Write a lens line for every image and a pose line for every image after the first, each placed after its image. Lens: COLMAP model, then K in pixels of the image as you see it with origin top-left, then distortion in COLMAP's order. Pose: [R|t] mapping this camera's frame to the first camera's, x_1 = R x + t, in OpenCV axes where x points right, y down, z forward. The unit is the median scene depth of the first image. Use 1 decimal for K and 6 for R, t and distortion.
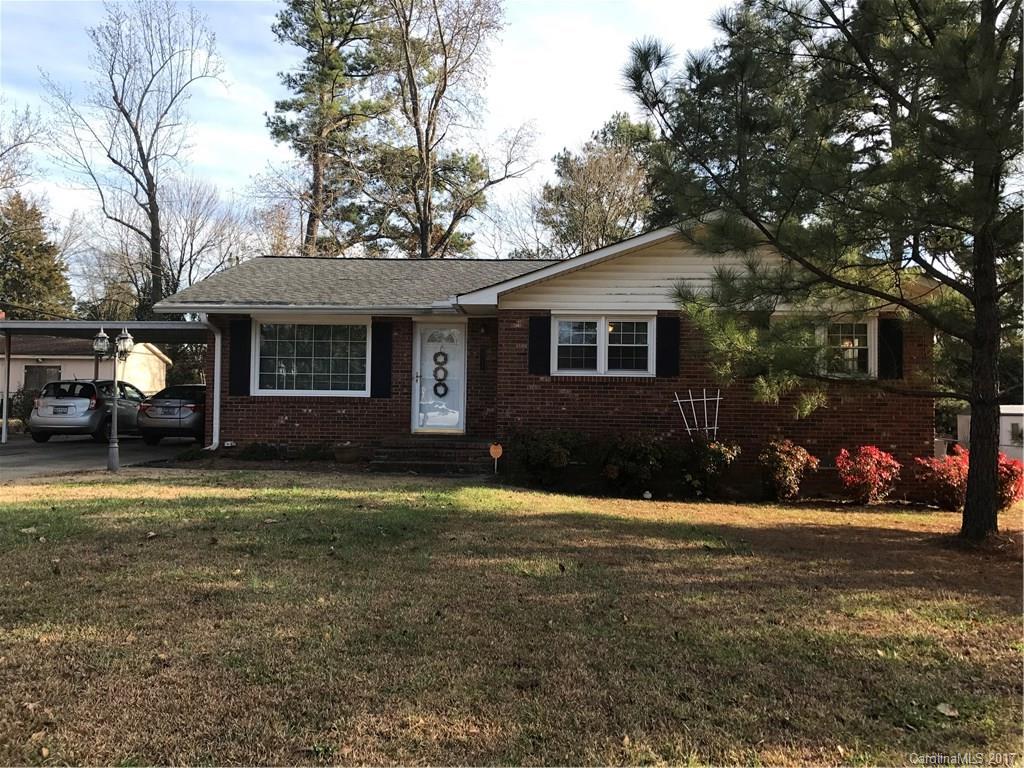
lens RADIAL K [[830.0, 0, 512.0], [0, 830.0, 384.0], [0, 0, 1]] dist [0.016609, 0.003931]
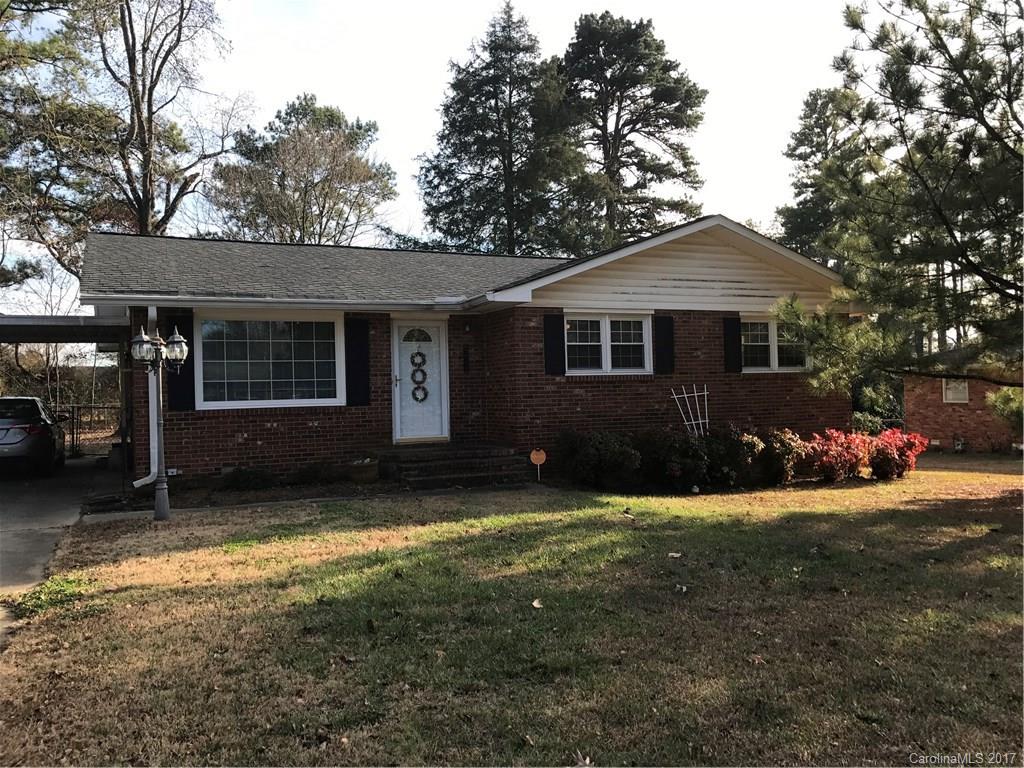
lens RADIAL K [[830.0, 0, 512.0], [0, 830.0, 384.0], [0, 0, 1]] dist [0.016609, 0.003931]
pose [[0.887157, -0.030897, 0.460432, -0.452139], [0.025460, 0.999514, 0.018015, -0.019309], [-0.460765, -0.004260, 0.887512, 0.164755]]
